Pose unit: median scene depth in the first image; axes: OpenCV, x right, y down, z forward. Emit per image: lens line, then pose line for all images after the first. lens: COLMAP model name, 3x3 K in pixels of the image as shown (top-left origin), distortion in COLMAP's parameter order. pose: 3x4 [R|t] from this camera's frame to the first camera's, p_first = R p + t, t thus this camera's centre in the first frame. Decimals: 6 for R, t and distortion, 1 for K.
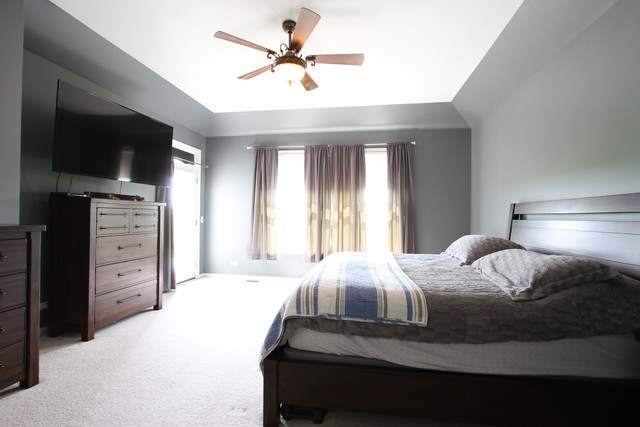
lens RADIAL K [[294.6, 0, 320.1], [0, 294.6, 216.2], [0, 0, 1]] dist [-0.016979, 0.001366]
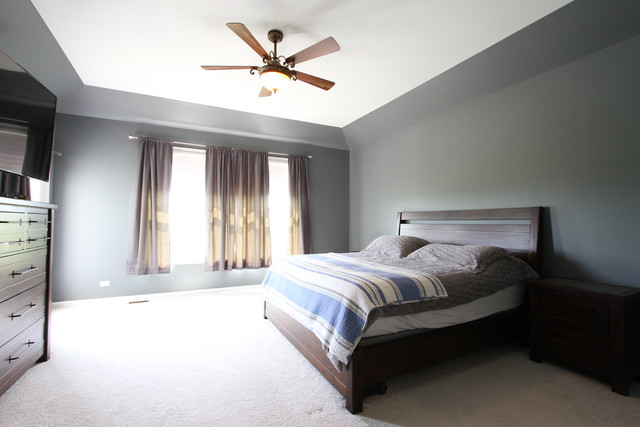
lens RADIAL K [[294.6, 0, 320.1], [0, 294.6, 216.2], [0, 0, 1]] dist [-0.016979, 0.001366]
pose [[0.811928, 0.004799, 0.583739, -0.302854], [0.002641, 0.999926, -0.011895, -0.005530], [-0.583752, 0.011200, 0.811855, 0.049789]]
